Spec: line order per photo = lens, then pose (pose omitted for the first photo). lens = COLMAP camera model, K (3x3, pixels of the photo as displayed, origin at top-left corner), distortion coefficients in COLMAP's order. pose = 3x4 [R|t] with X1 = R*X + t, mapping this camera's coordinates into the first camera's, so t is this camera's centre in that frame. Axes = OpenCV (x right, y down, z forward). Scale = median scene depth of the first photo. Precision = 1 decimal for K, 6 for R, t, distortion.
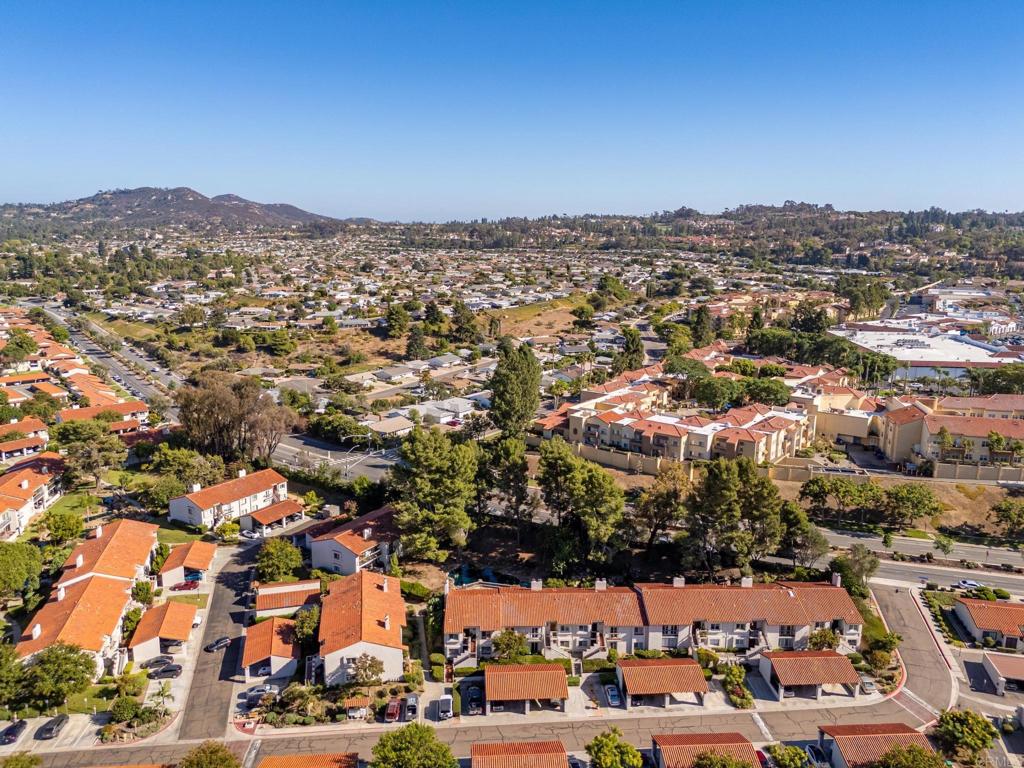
lens RADIAL K [[756.3, 0, 512.0], [0, 756.3, 384.0], [0, 0, 1]] dist [0.076519, -0.071547]
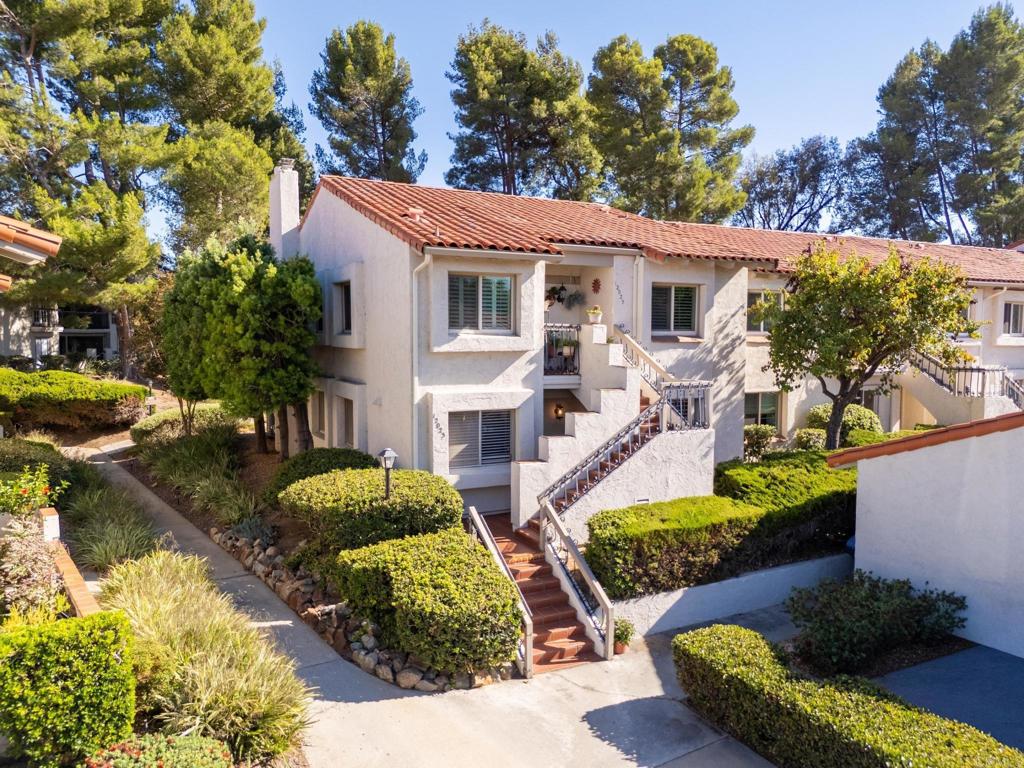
lens RADIAL K [[756.3, 0, 512.0], [0, 756.3, 384.0], [0, 0, 1]] dist [0.076519, -0.071547]
pose [[0.901962, -0.035680, 0.430339, -0.106888], [0.093748, 0.988991, -0.114491, 0.306405], [-0.421516, 0.143610, 0.895377, 0.763770]]
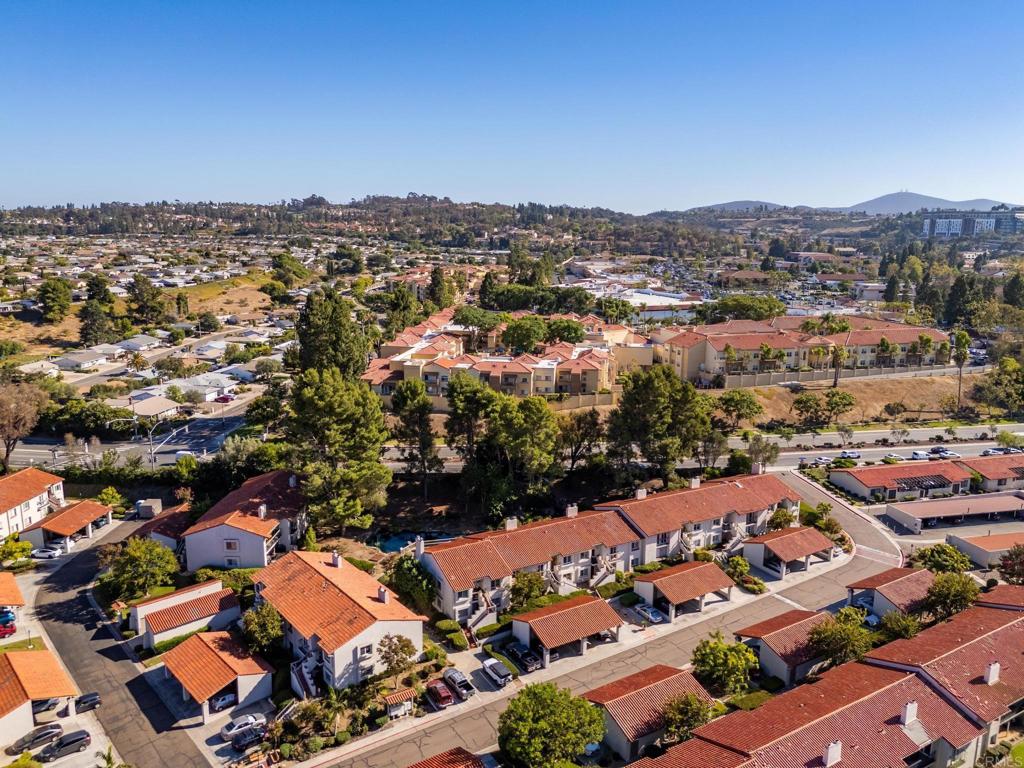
lens RADIAL K [[756.3, 0, 512.0], [0, 756.3, 384.0], [0, 0, 1]] dist [0.076519, -0.071547]
pose [[0.881907, -0.094301, 0.461895, -0.332412], [0.091889, 0.995382, 0.027772, 0.074390], [-0.462381, 0.017951, 0.886500, 0.207996]]
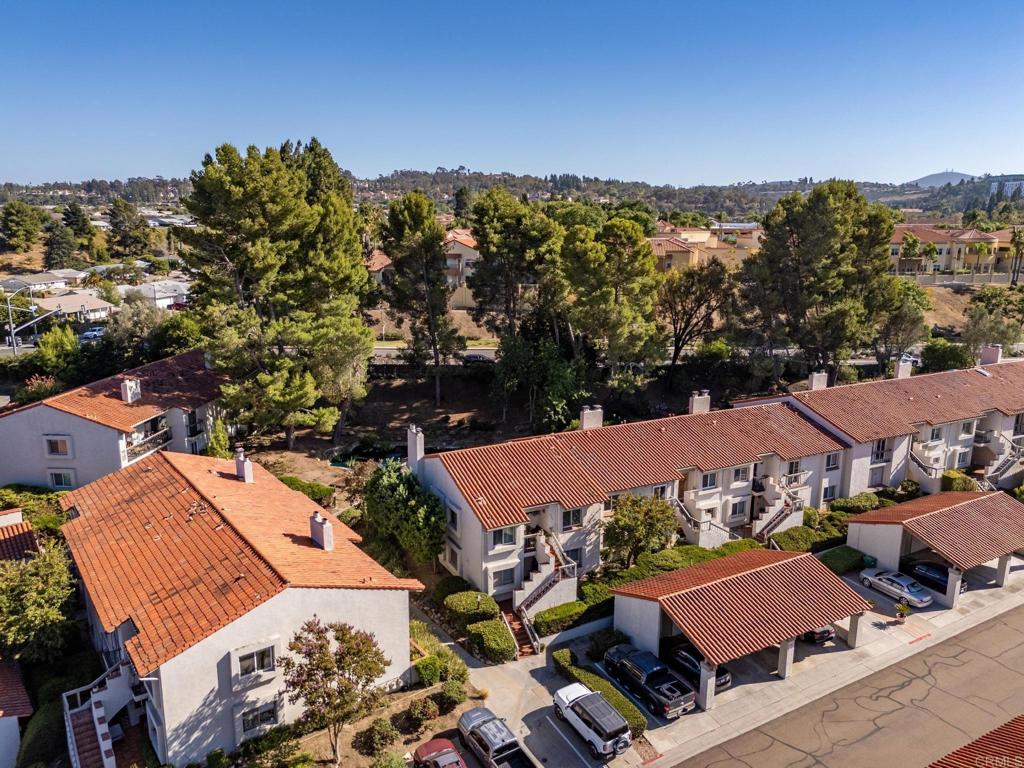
lens RADIAL K [[756.3, 0, 512.0], [0, 756.3, 384.0], [0, 0, 1]] dist [0.076519, -0.071547]
pose [[0.899129, -0.096728, 0.426862, -0.193220], [0.087750, 0.995310, 0.040707, 0.206404], [-0.428798, 0.000856, 0.903400, 0.565225]]
